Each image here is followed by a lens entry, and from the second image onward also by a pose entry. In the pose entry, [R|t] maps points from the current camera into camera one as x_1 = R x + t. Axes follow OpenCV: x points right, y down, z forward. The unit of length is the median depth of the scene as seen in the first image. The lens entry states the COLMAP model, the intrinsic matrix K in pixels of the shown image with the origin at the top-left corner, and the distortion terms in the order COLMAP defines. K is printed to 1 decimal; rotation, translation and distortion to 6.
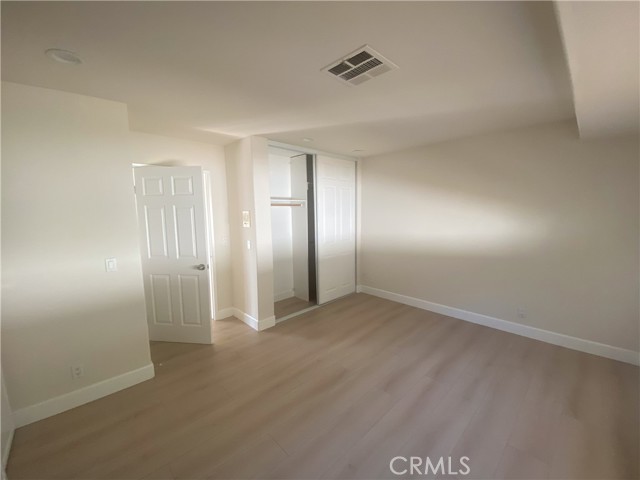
lens RADIAL K [[261.8, 0, 320.0], [0, 261.8, 240.0], [0, 0, 1]] dist [0.017930, -0.018715]
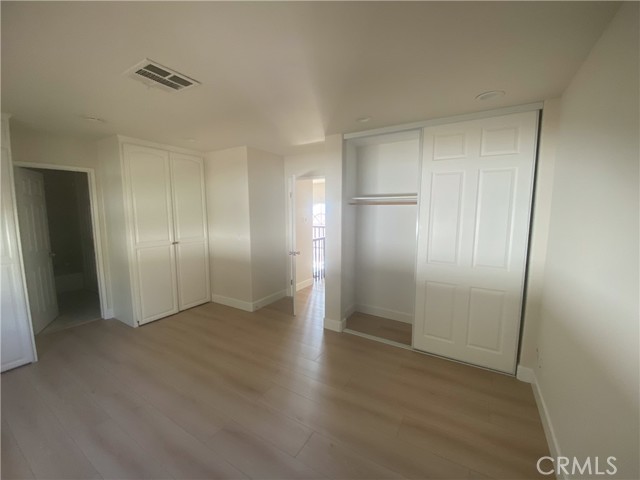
lens RADIAL K [[261.8, 0, 320.0], [0, 261.8, 240.0], [0, 0, 1]] dist [0.017930, -0.018715]
pose [[0.251831, 0.139816, -0.957618, 0.659174], [-0.114587, 0.986856, 0.113951, -0.099844], [0.960964, 0.081035, 0.264542, 0.651934]]
